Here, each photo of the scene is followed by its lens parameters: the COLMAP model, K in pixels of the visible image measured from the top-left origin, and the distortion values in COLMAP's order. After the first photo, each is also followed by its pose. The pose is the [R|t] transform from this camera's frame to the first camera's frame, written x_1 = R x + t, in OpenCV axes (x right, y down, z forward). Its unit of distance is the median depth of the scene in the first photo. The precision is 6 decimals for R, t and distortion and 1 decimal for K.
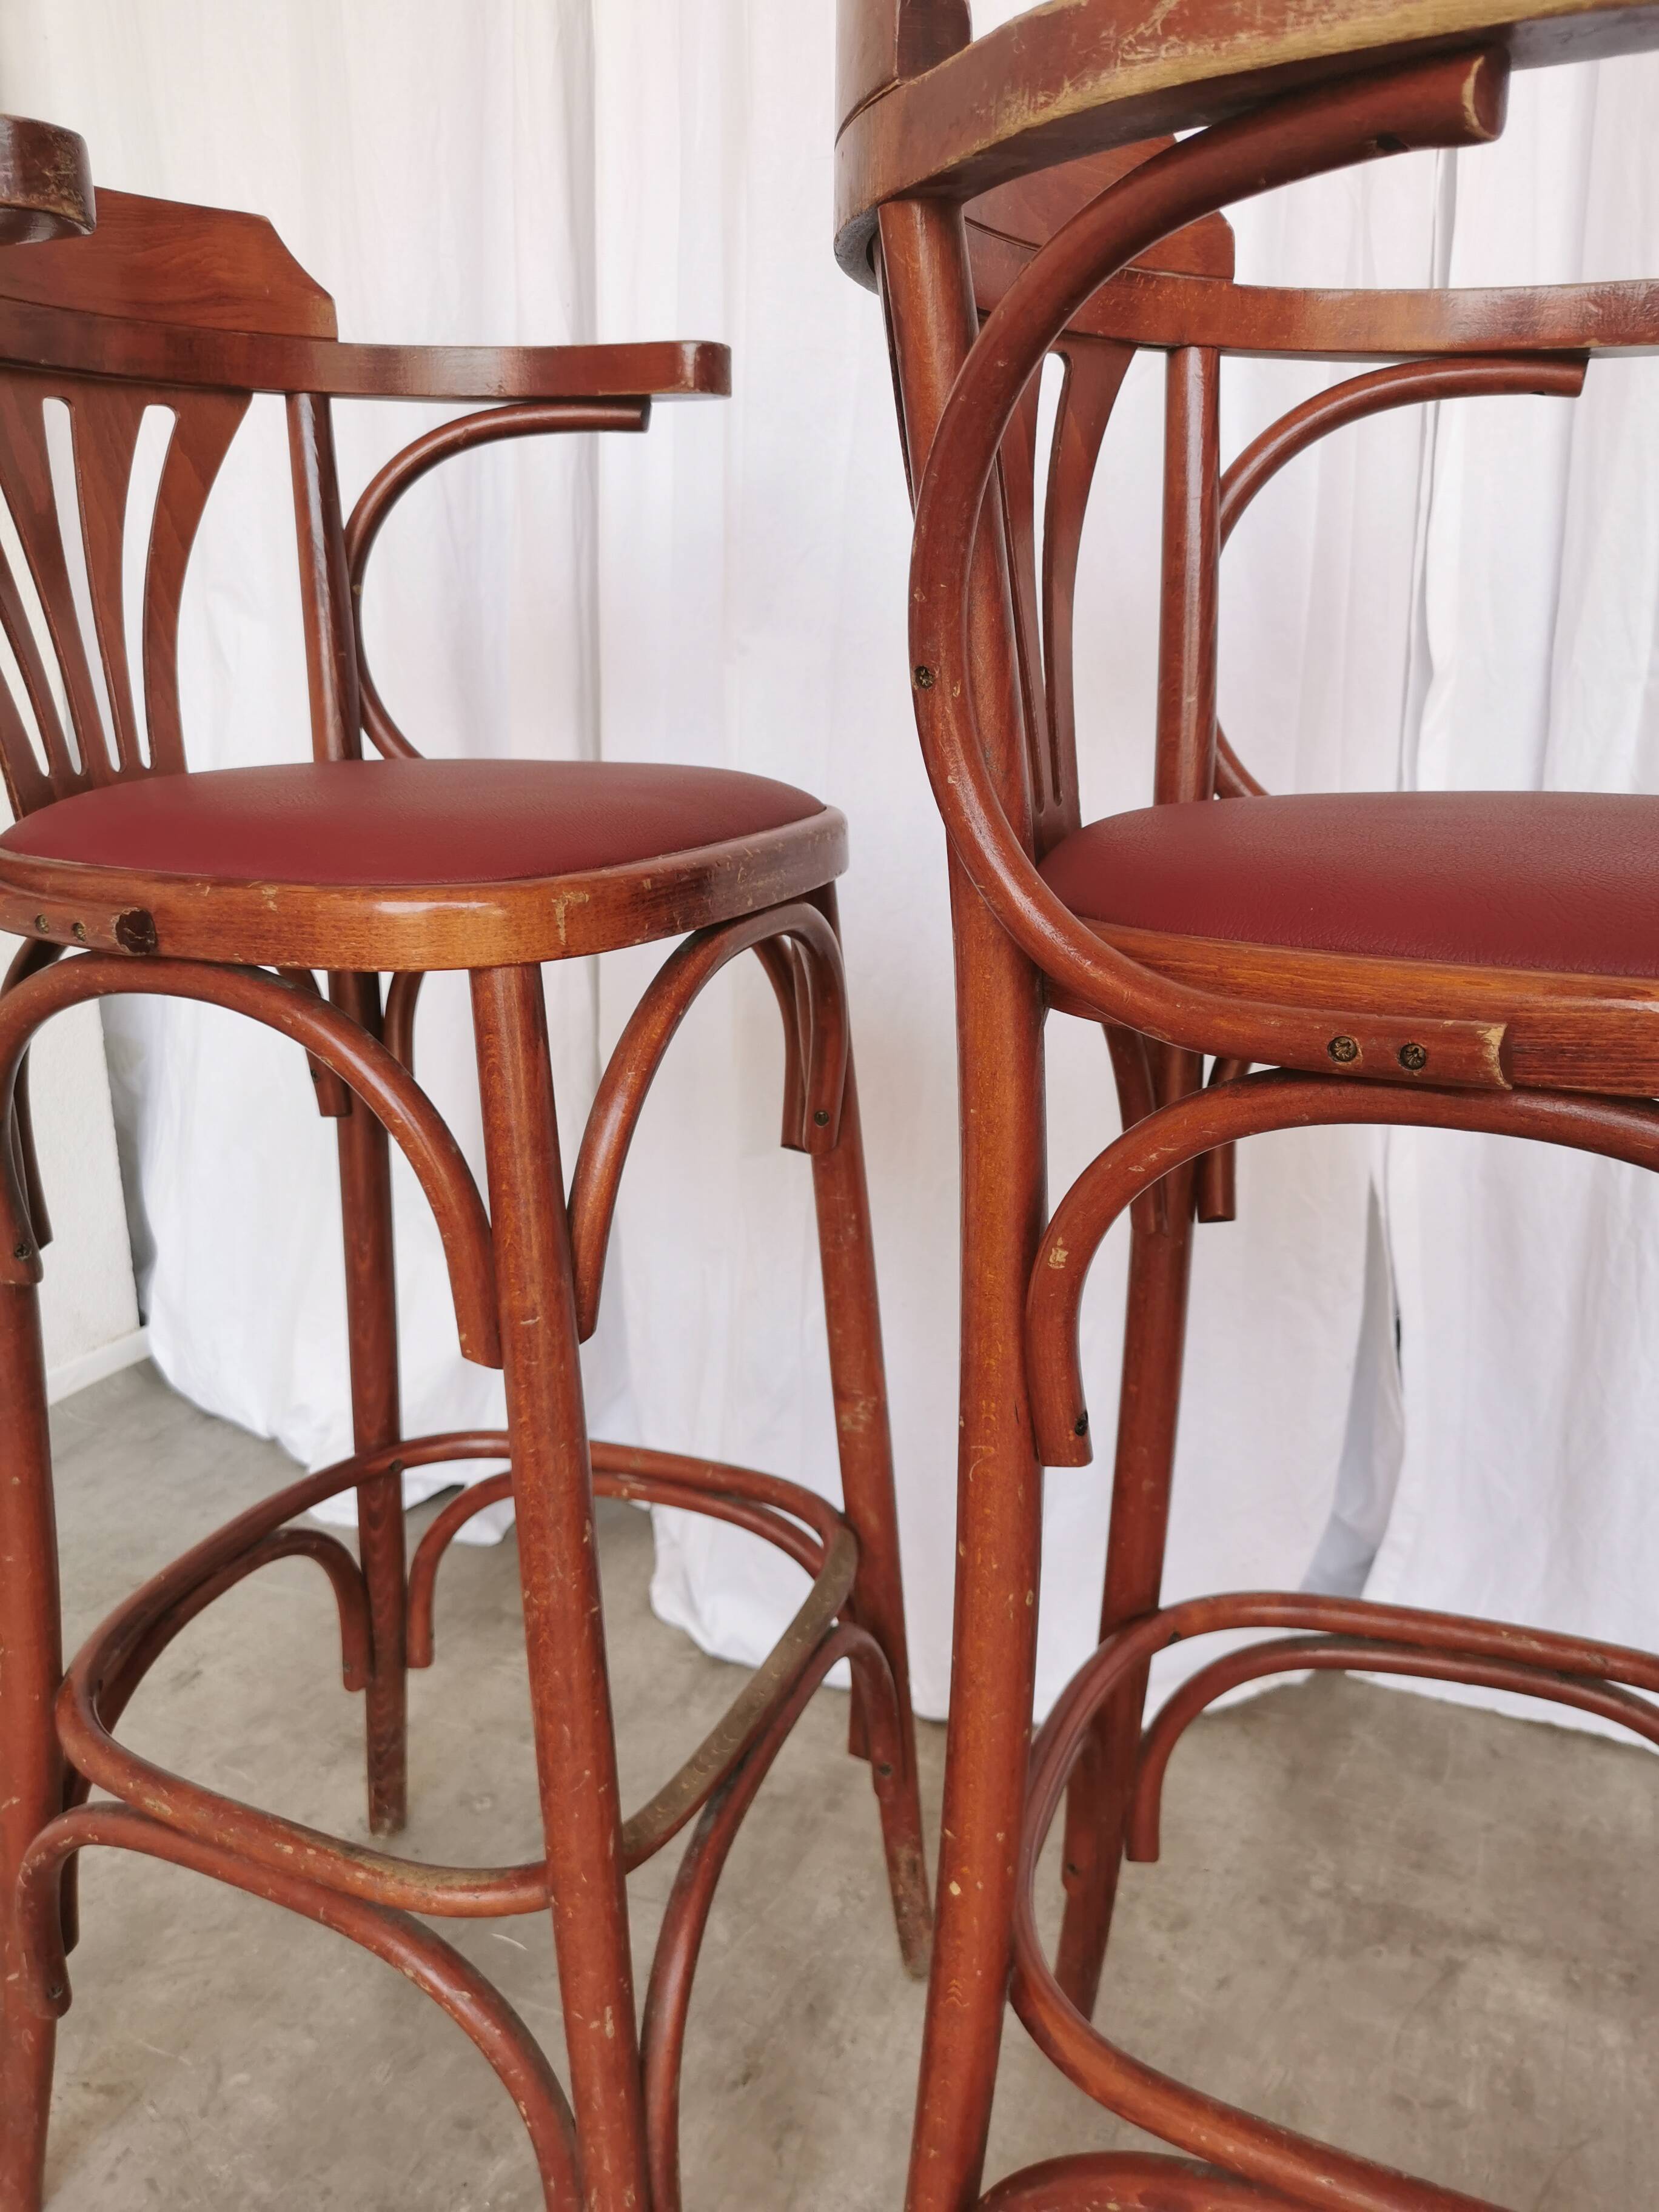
lens RADIAL K [[1731.0, 0, 827.1], [0, 1731.0, 1105.9], [0, 0, 1]] dist [0.038059, -0.050897]
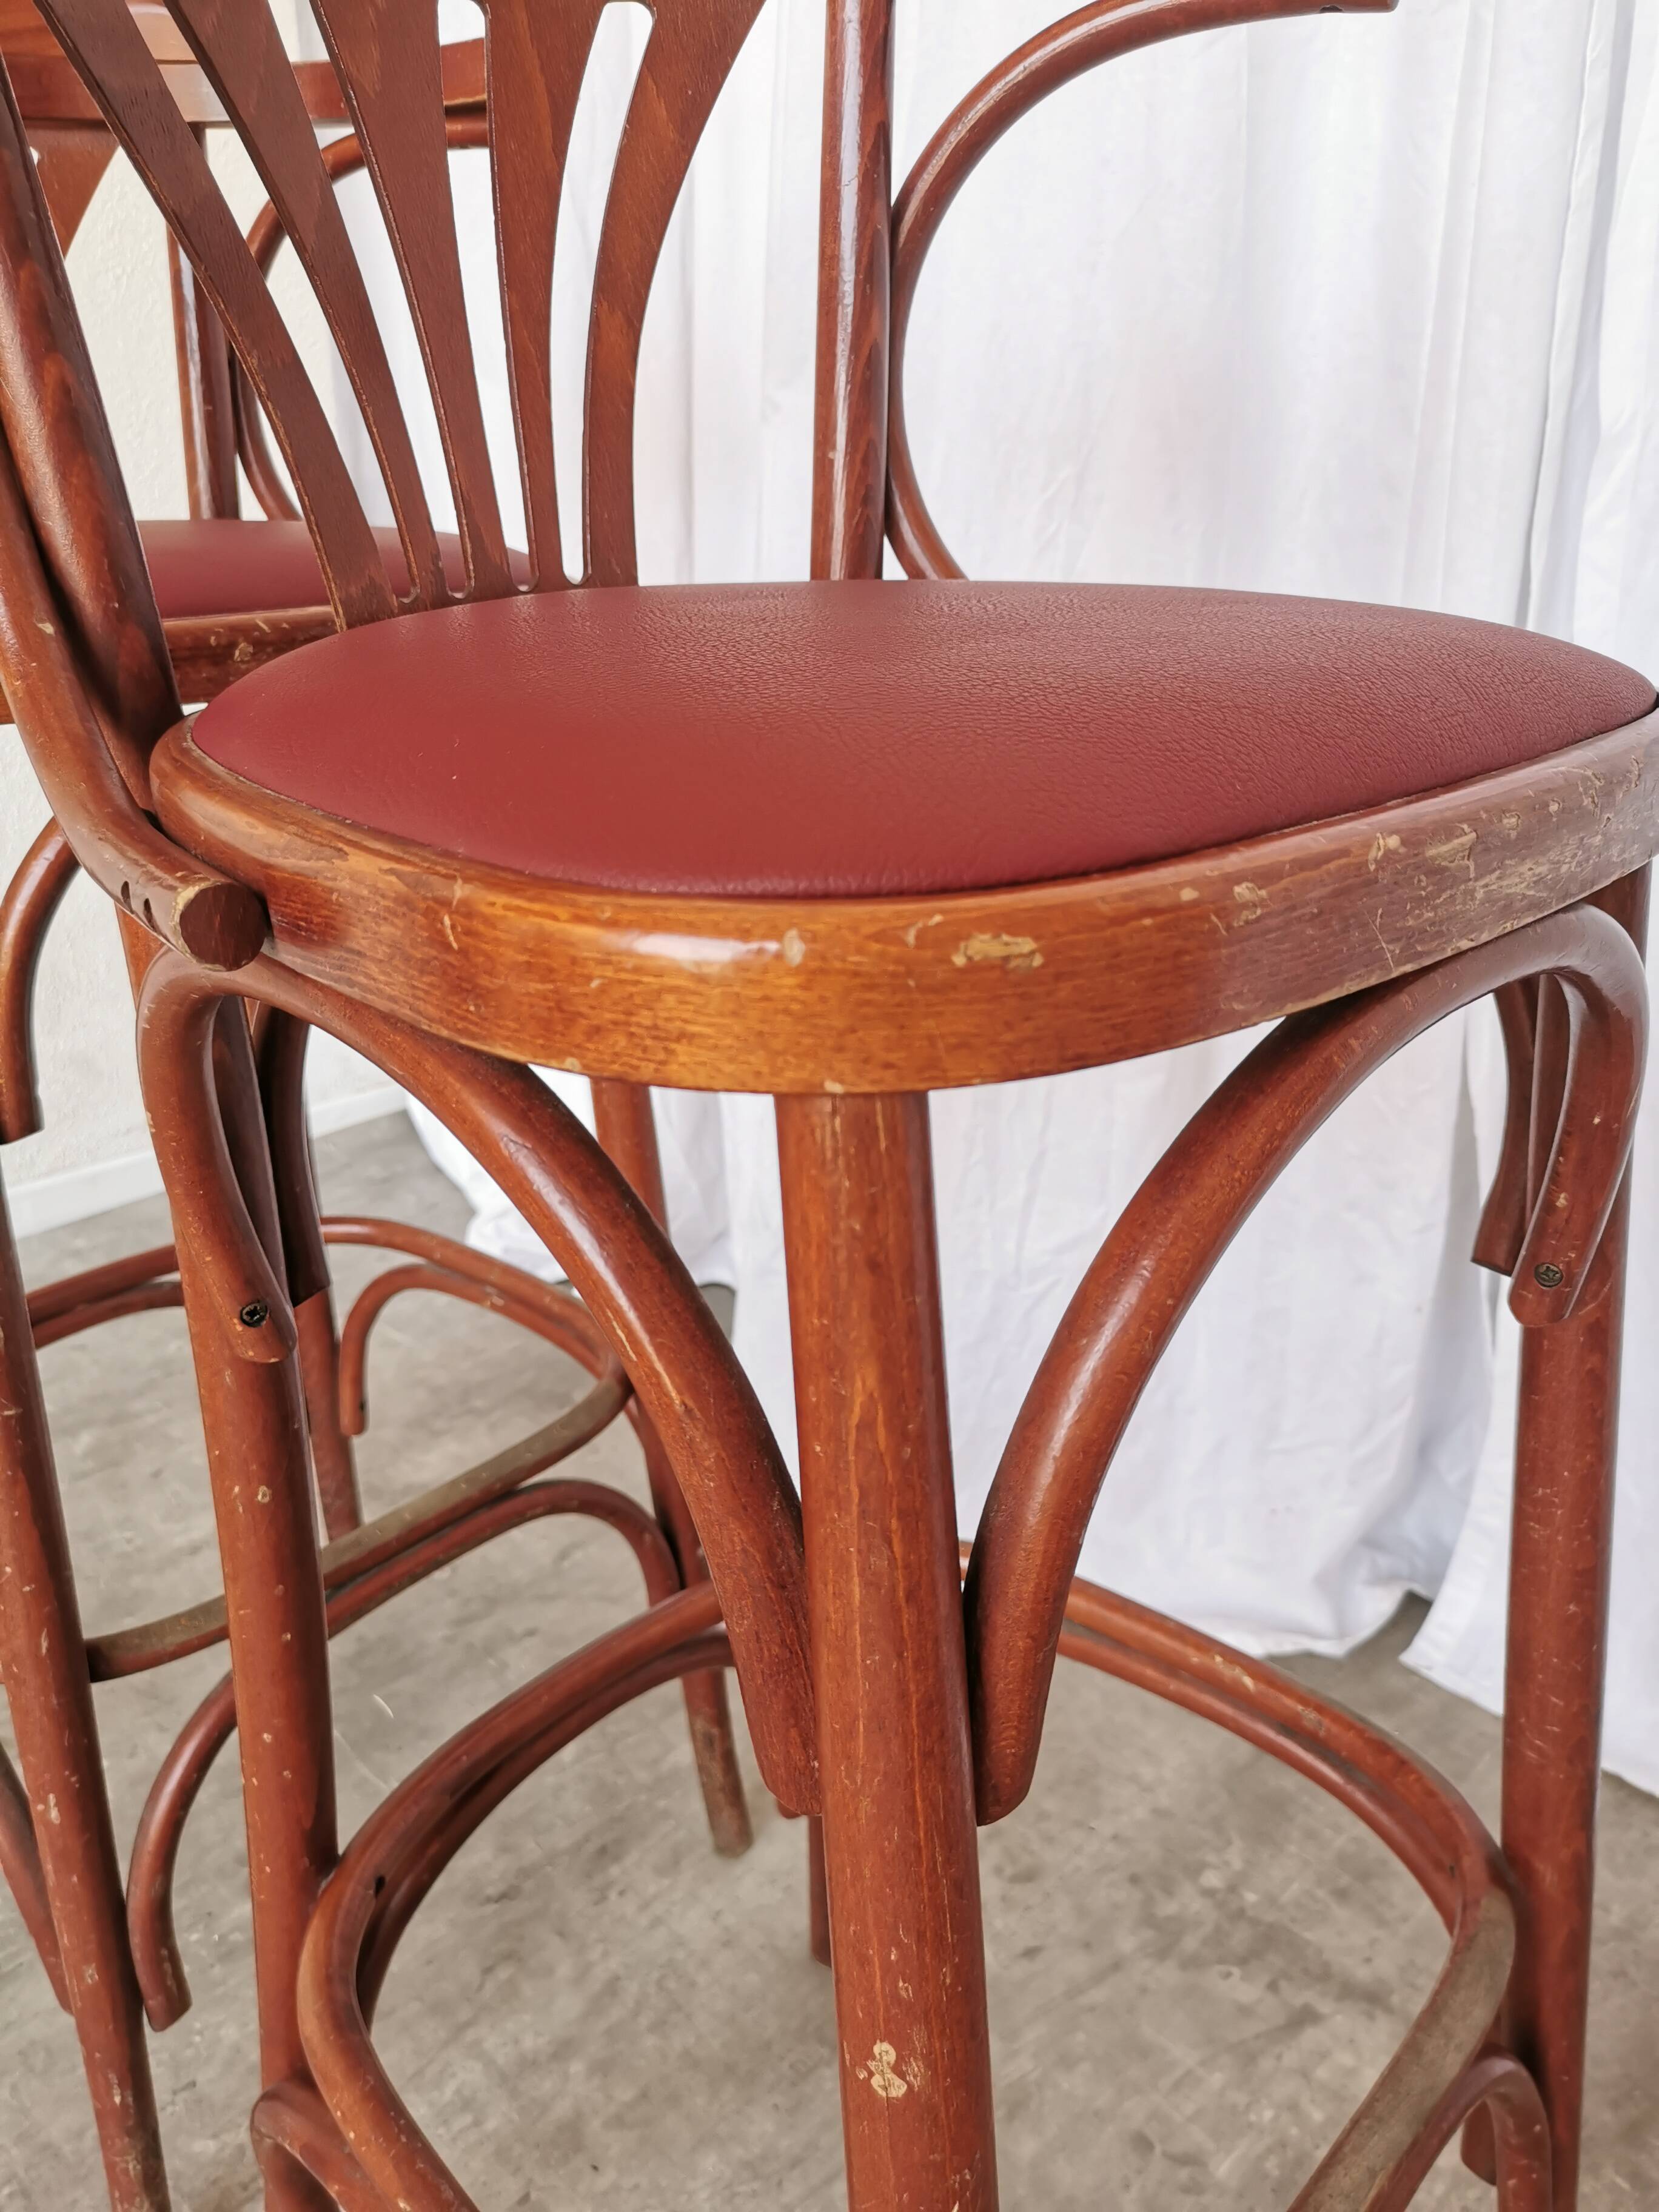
lens RADIAL K [[1731.0, 0, 822.3], [0, 1731.0, 1110.6], [0, 0, 1]] dist [0.038059, -0.050897]
pose [[0.928608, 0.134370, -0.345878, 0.395623], [-0.094451, 0.987023, 0.129867, -0.029843], [0.358839, -0.087927, 0.929249, 0.177460]]
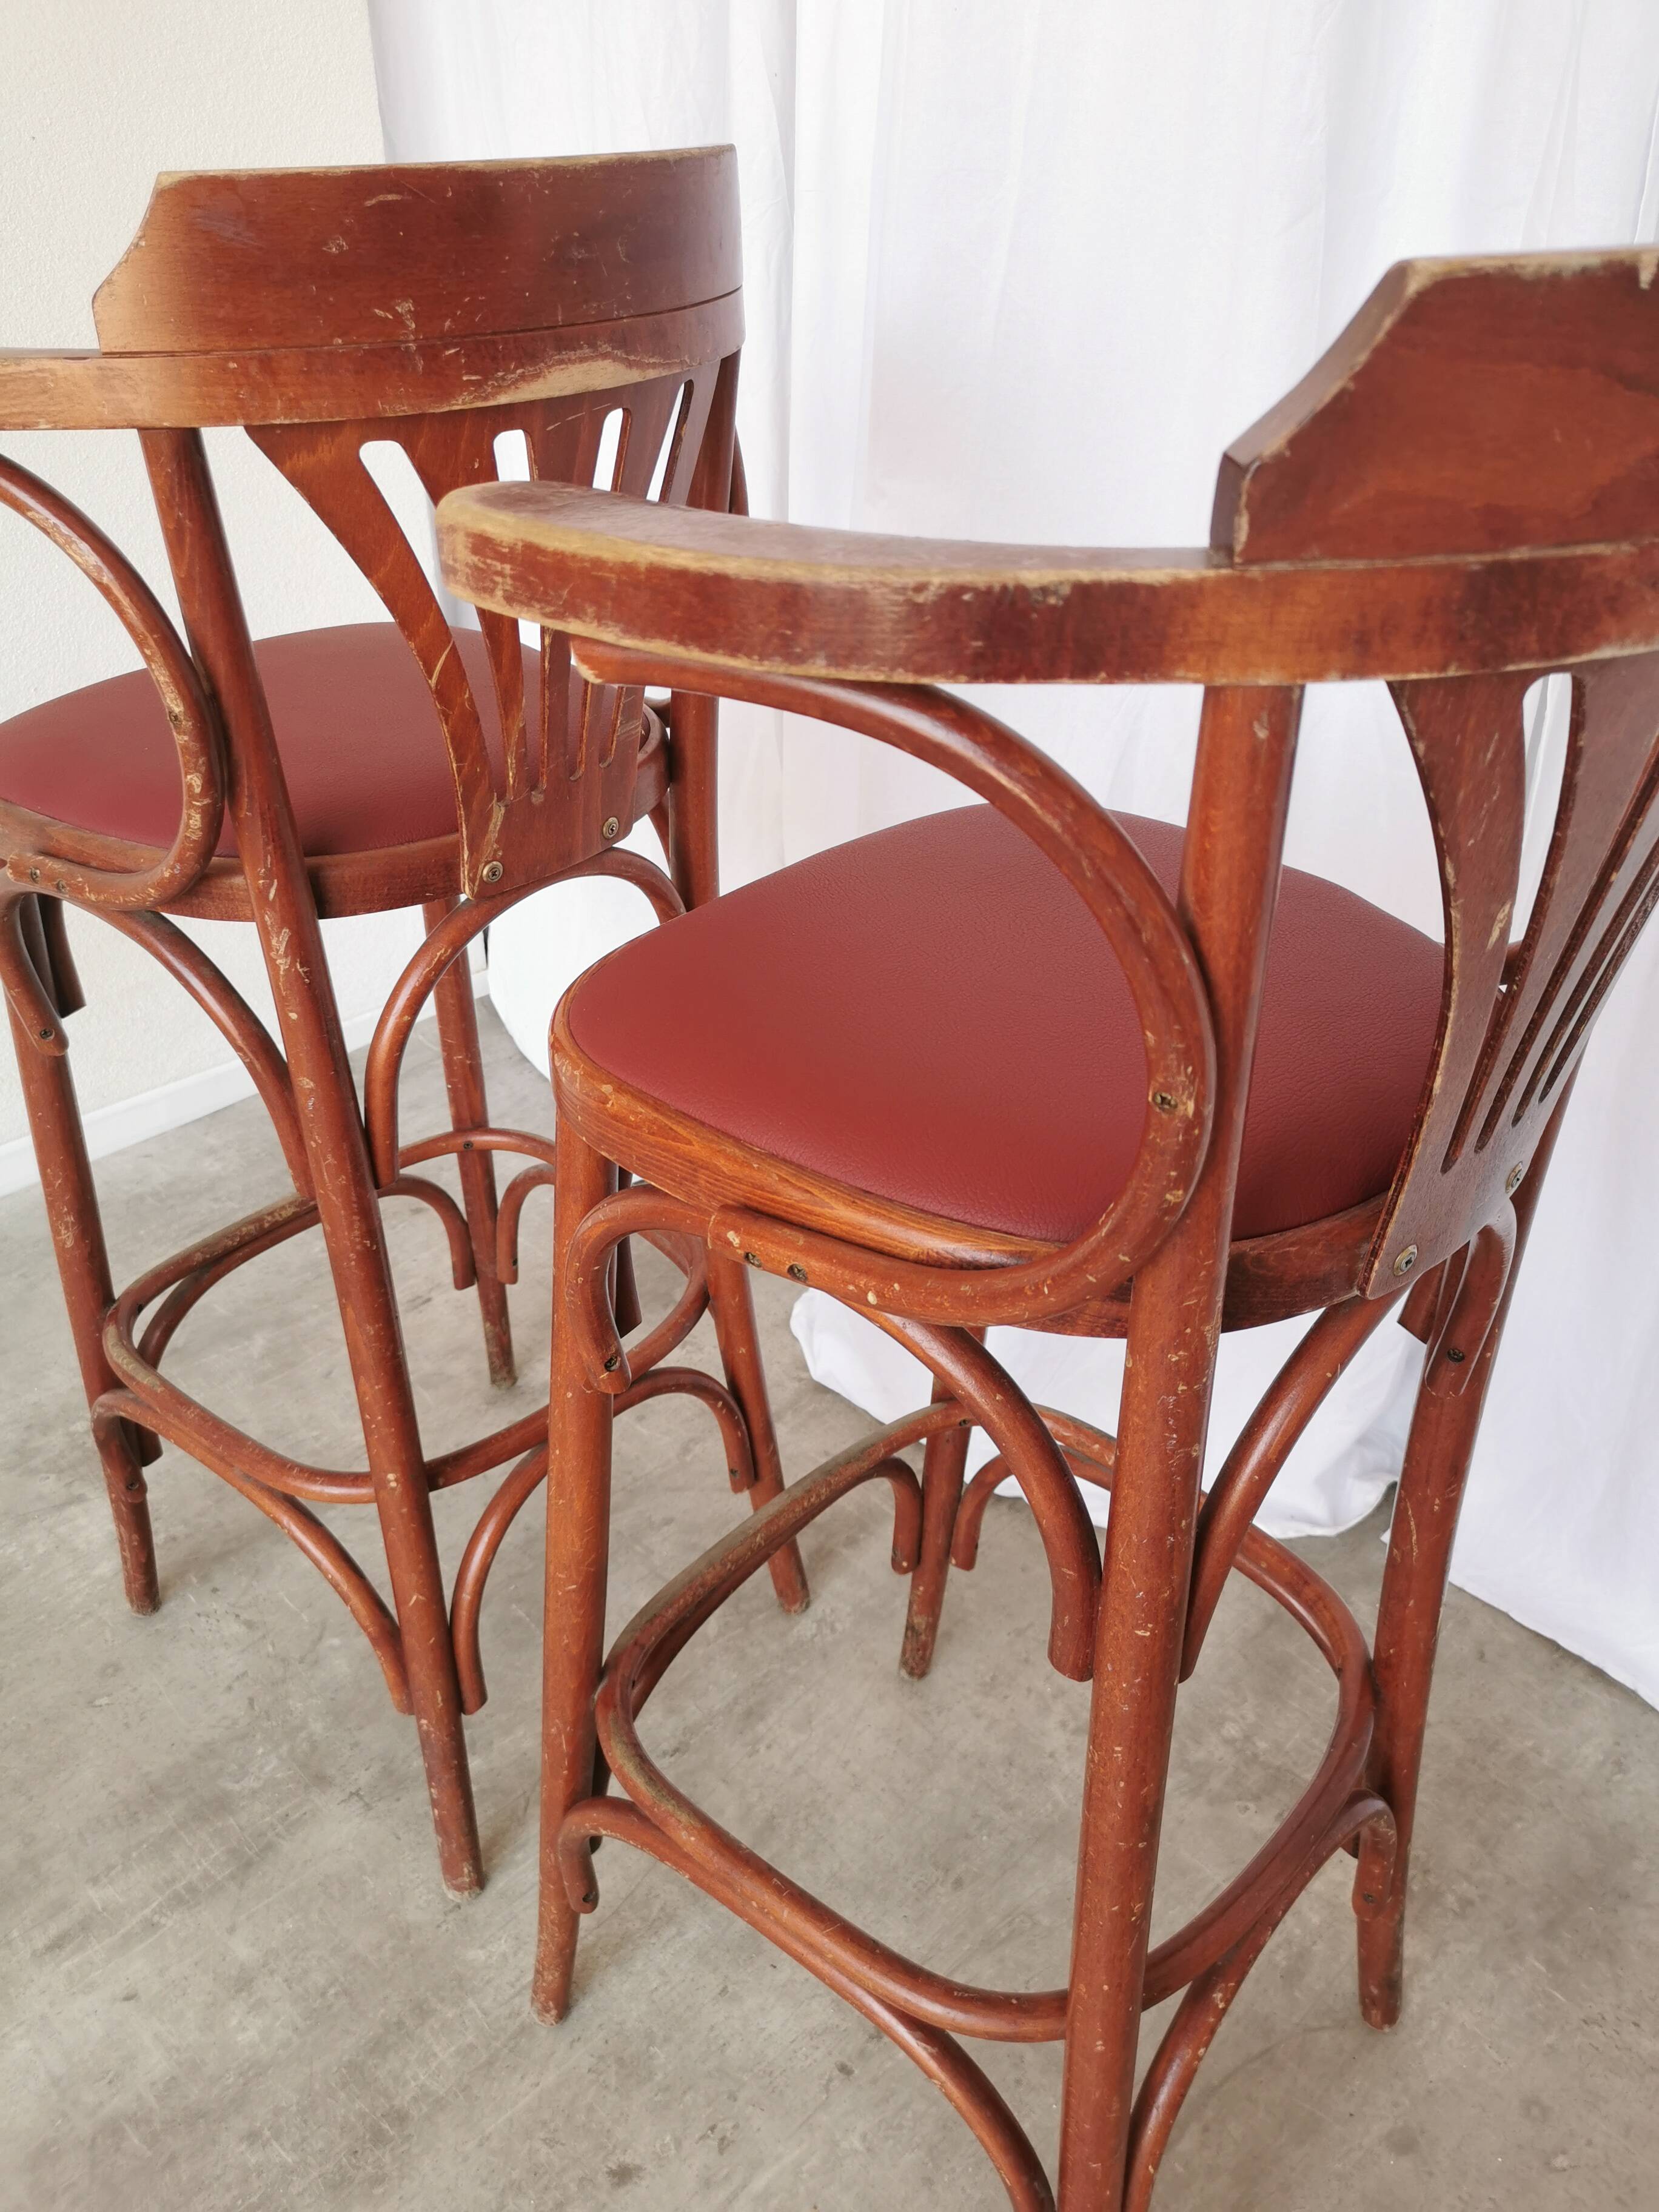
lens RADIAL K [[1731.0, 0, 823.5], [0, 1731.0, 1101.3], [0, 0, 1]] dist [0.038059, -0.050897]
pose [[0.934770, 0.180107, -0.306214, 0.345563], [-0.091428, 0.954889, 0.282539, -0.250449], [0.343287, -0.236112, 0.909068, 0.003690]]
